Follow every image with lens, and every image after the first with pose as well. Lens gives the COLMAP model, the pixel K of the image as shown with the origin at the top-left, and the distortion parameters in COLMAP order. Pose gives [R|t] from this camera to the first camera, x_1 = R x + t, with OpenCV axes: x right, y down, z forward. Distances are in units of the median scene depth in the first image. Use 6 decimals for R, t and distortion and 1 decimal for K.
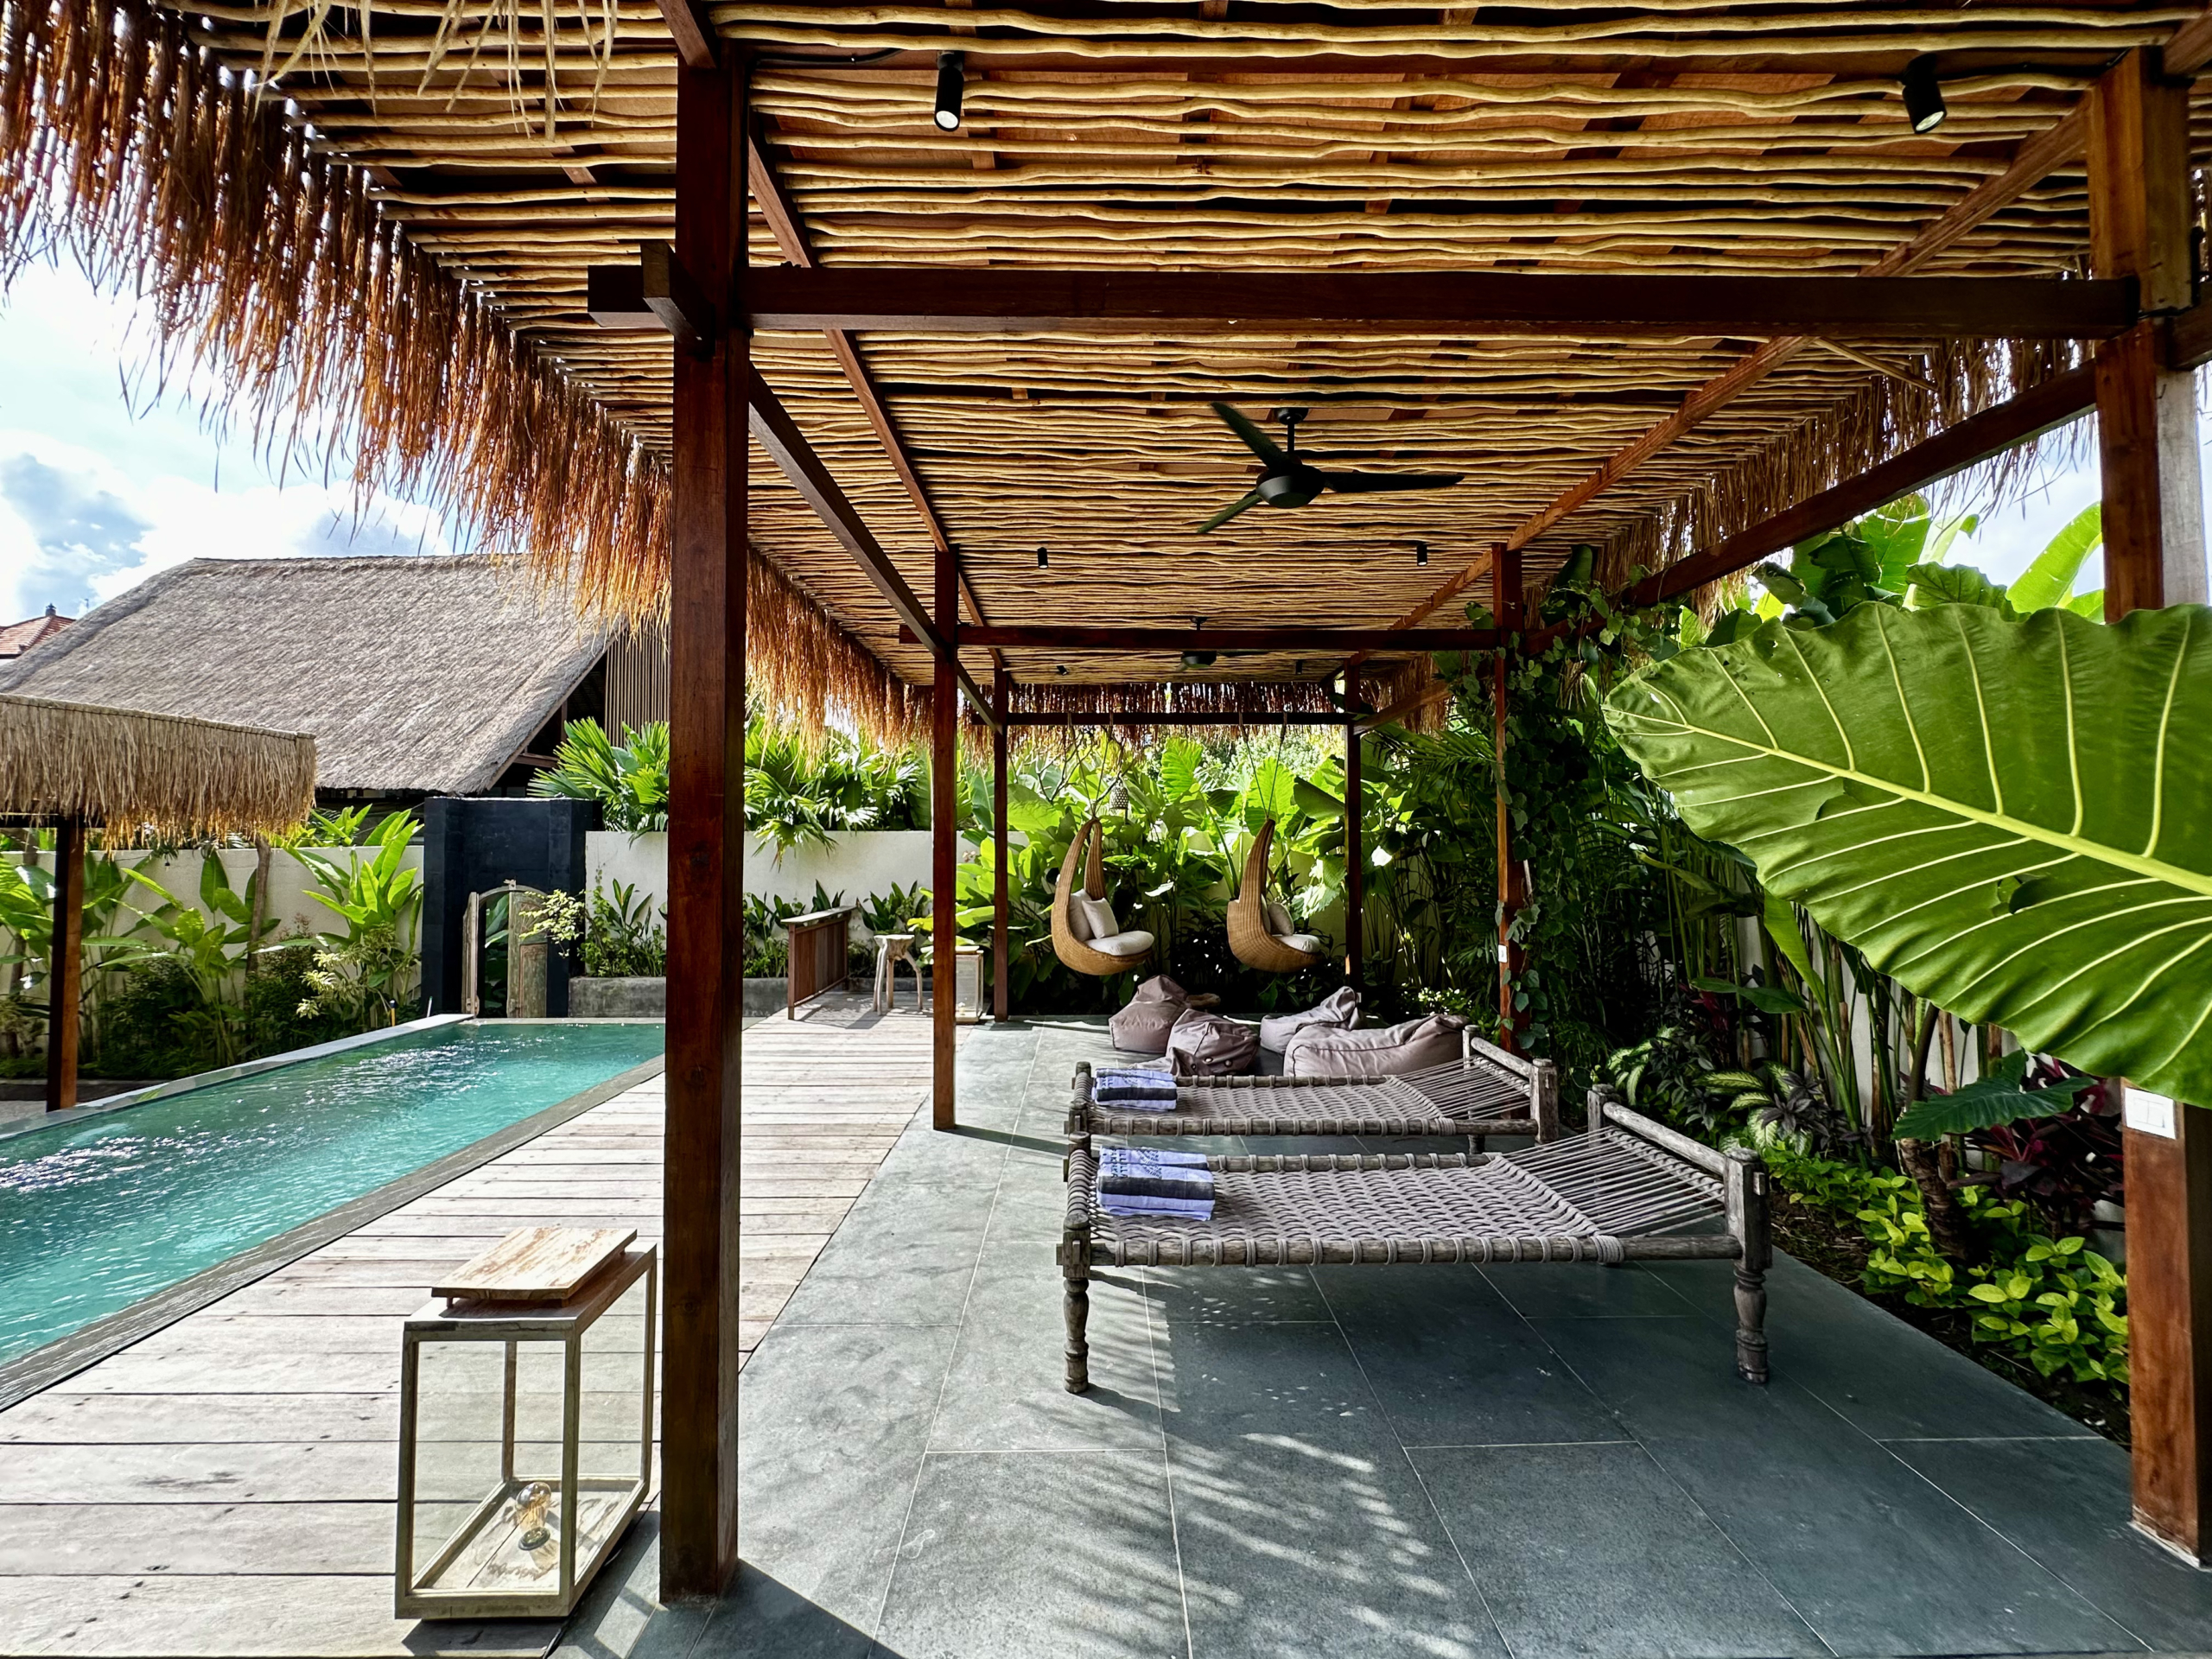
lens RADIAL K [[876.8, 0, 1098.7], [0, 876.8, 821.1], [0, 0, 1]] dist [-0.003517, -0.000242]
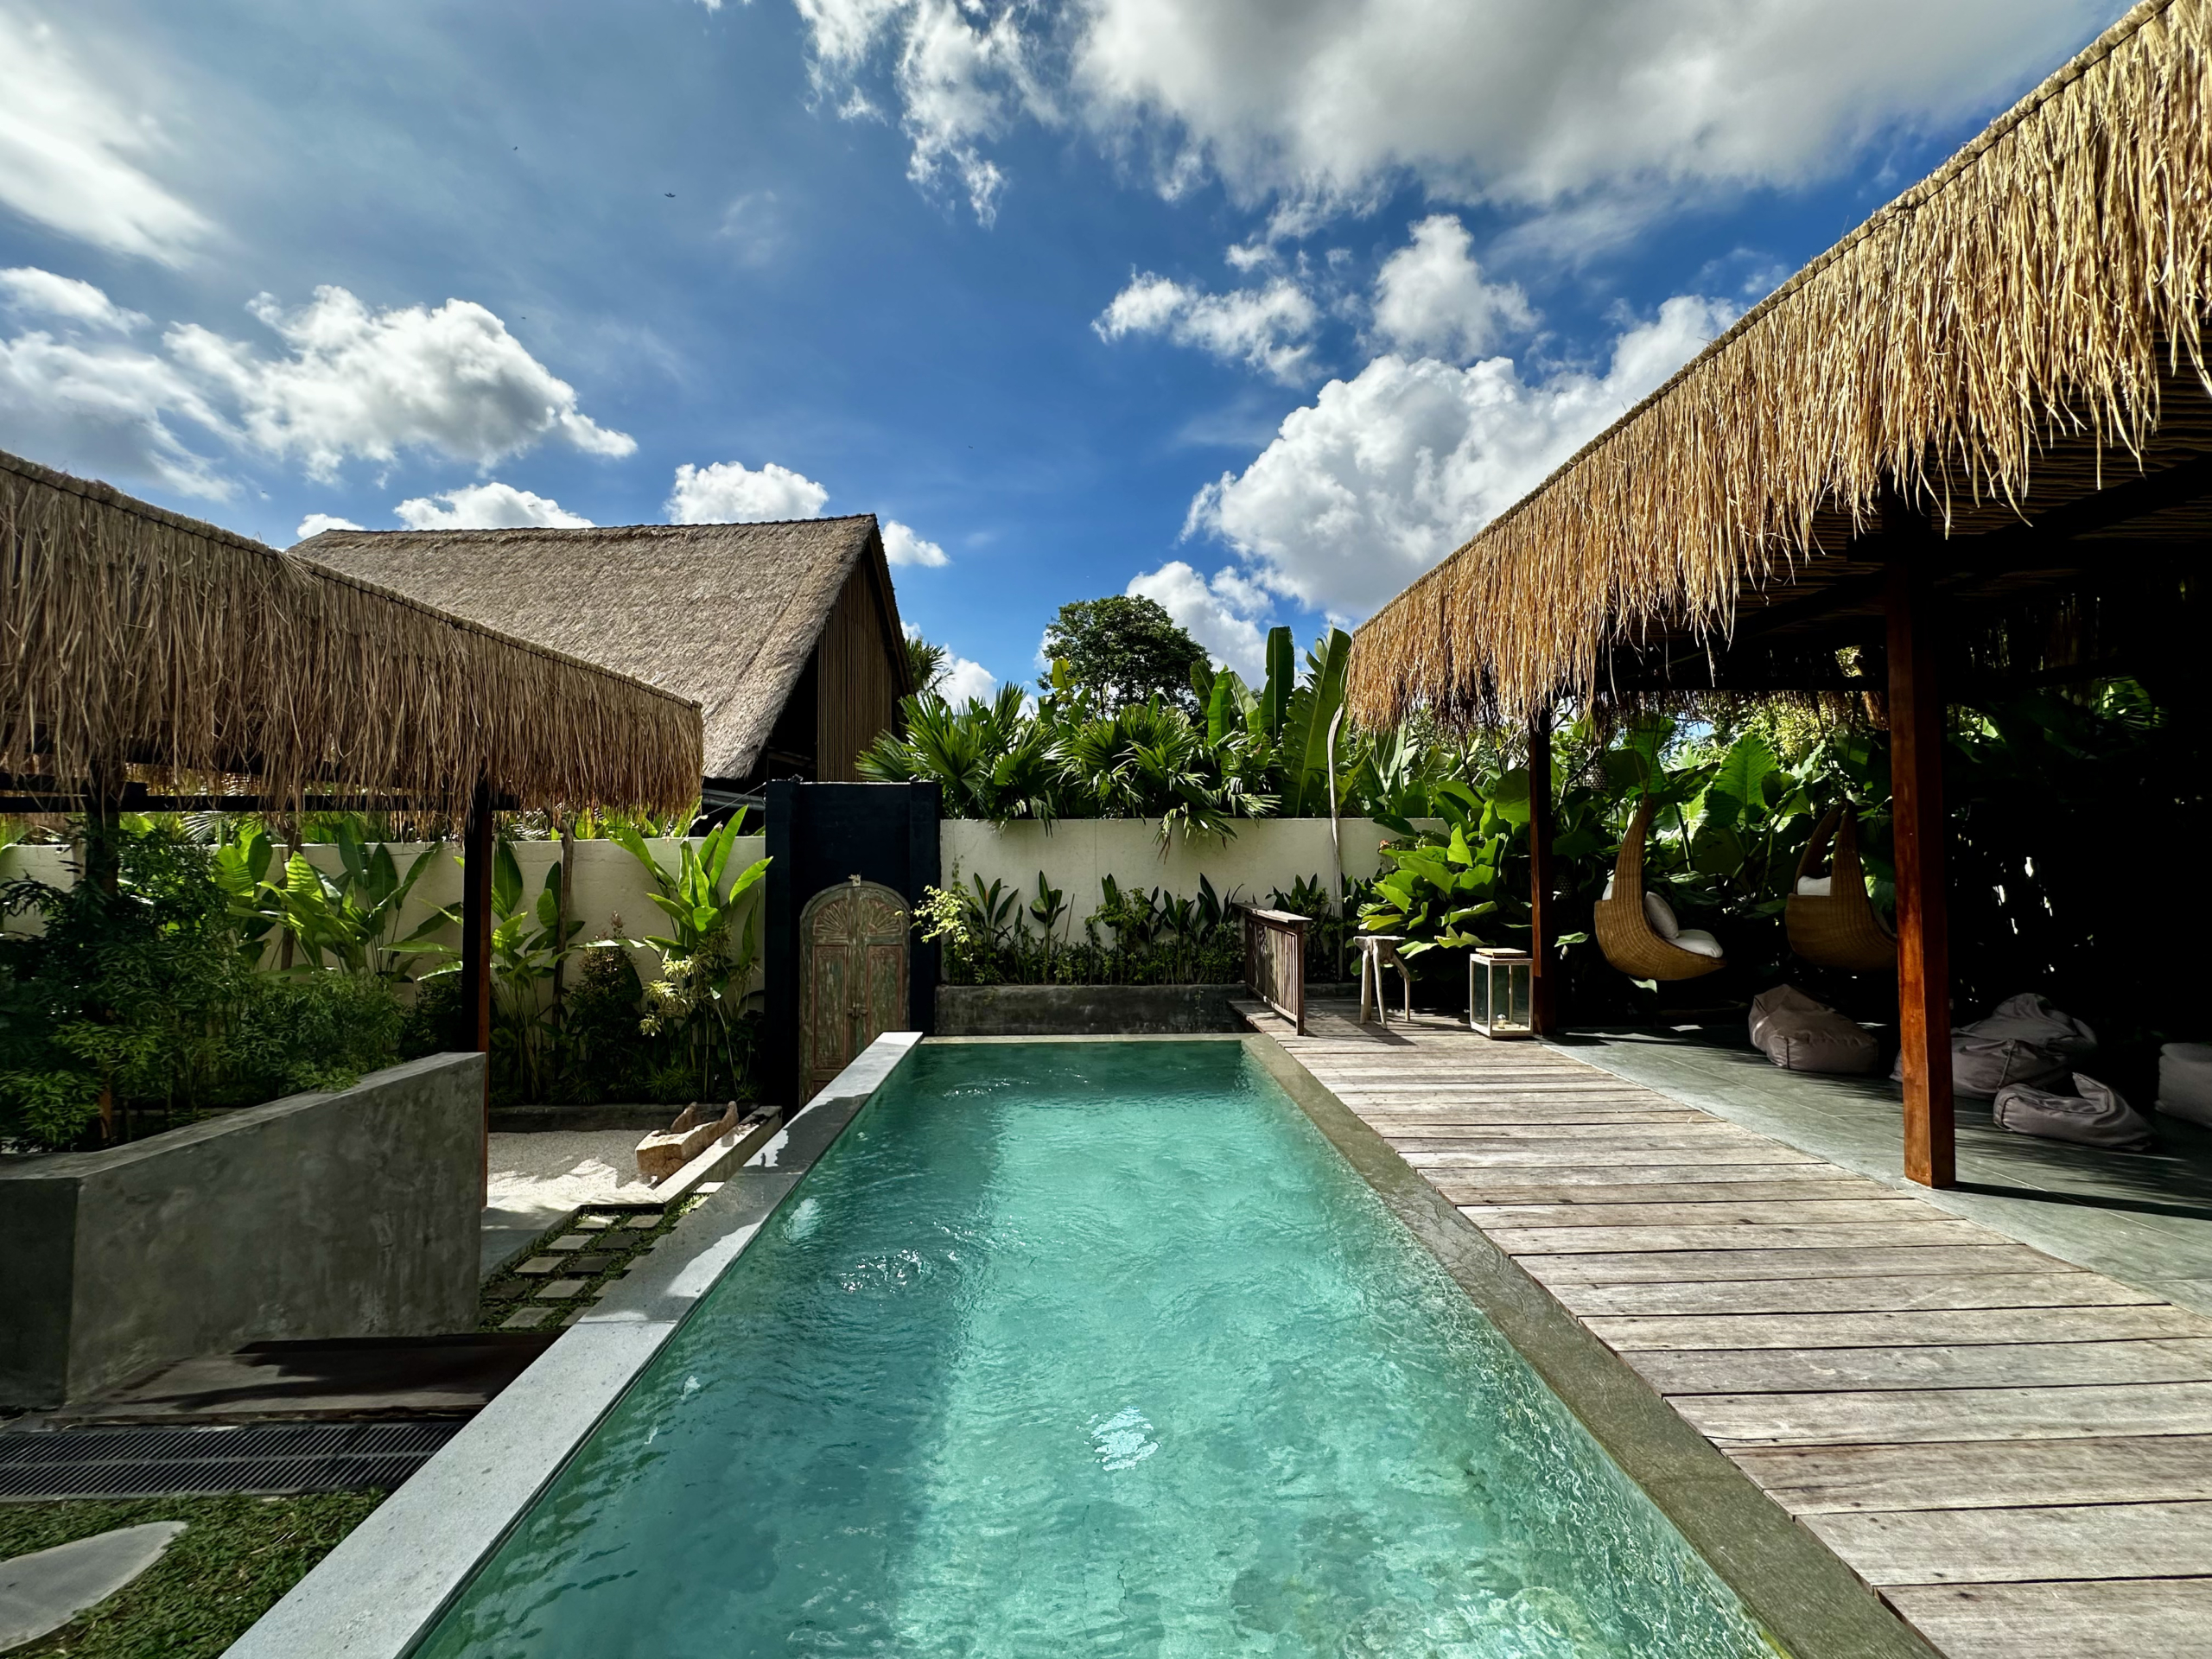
lens RADIAL K [[876.8, 0, 1102.6], [0, 876.8, 834.7], [0, 0, 1]] dist [-0.003517, -0.000242]
pose [[0.999883, -0.001560, 0.015195, -0.437218], [0.001326, 0.999881, 0.015395, 0.013041], [-0.015217, -0.015373, 0.999766, 0.117340]]
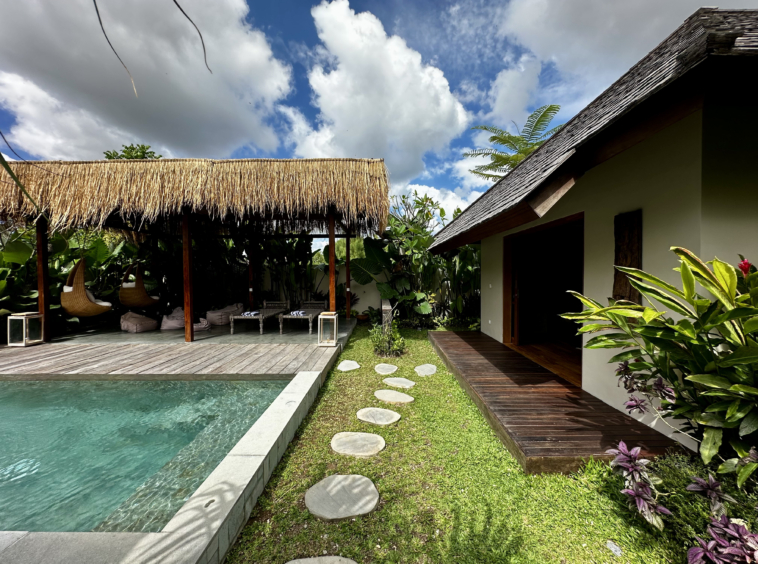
lens RADIAL K [[300.5, 0, 377.9], [0, 300.5, 279.8], [0, 0, 1]] dist [-0.003517, -0.000242]
pose [[0.017711, -0.011439, 0.999778, -0.702322], [-0.033143, 0.999378, 0.012022, 0.016465], [-0.999294, -0.033348, 0.017321, 0.076783]]
